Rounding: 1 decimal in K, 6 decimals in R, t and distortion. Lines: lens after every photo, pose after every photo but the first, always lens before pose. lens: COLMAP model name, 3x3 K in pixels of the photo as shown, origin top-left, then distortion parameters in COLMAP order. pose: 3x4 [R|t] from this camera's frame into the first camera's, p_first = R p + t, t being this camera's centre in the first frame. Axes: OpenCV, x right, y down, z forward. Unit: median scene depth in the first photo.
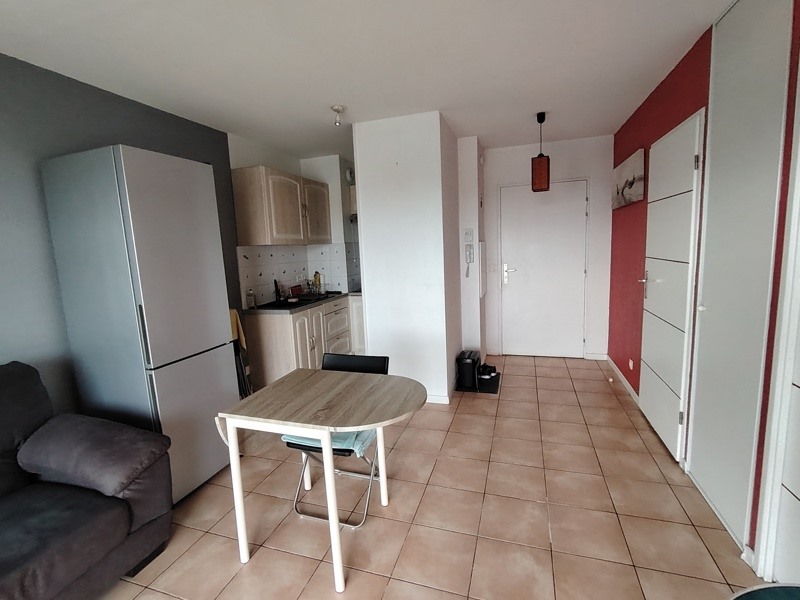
lens RADIAL K [[381.6, 0, 398.5], [0, 381.6, 294.9], [0, 0, 1]] dist [-0.002900, -0.000857]
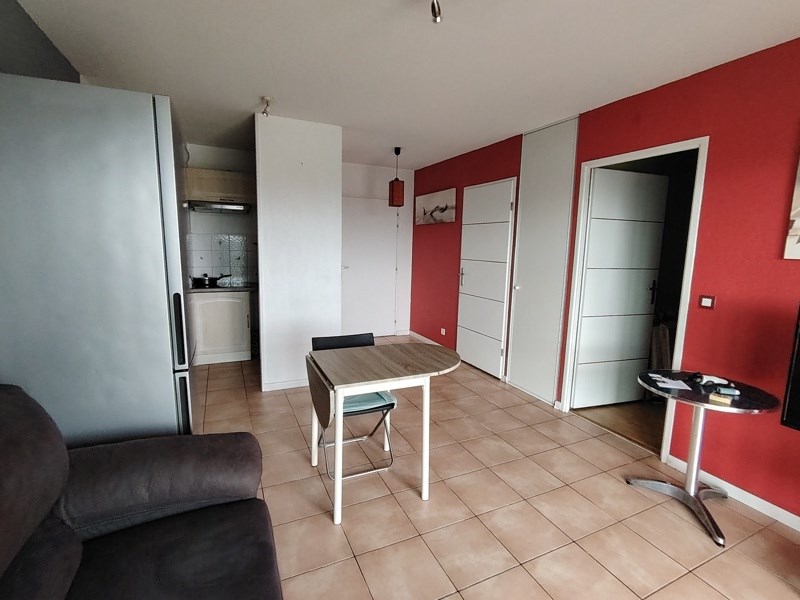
lens RADIAL K [[381.6, 0, 398.5], [0, 381.6, 294.9], [0, 0, 1]] dist [-0.002900, -0.000857]
pose [[0.729566, -0.028935, 0.683298, -0.799266], [0.032766, 0.999436, 0.007338, 0.035908], [-0.683125, 0.017036, 0.730103, 0.057210]]
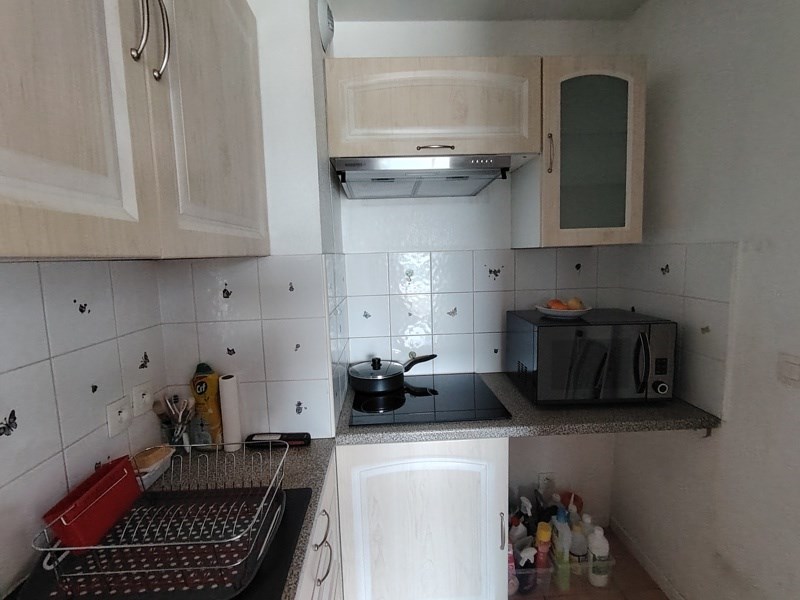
lens RADIAL K [[381.6, 0, 398.5], [0, 381.6, 294.9], [0, 0, 1]] dist [-0.002900, -0.000857]
pose [[0.939700, -0.022293, 0.341272, -0.374126], [0.037688, 0.998546, -0.038546, -0.198273], [-0.339917, 0.049083, 0.939174, 1.503142]]
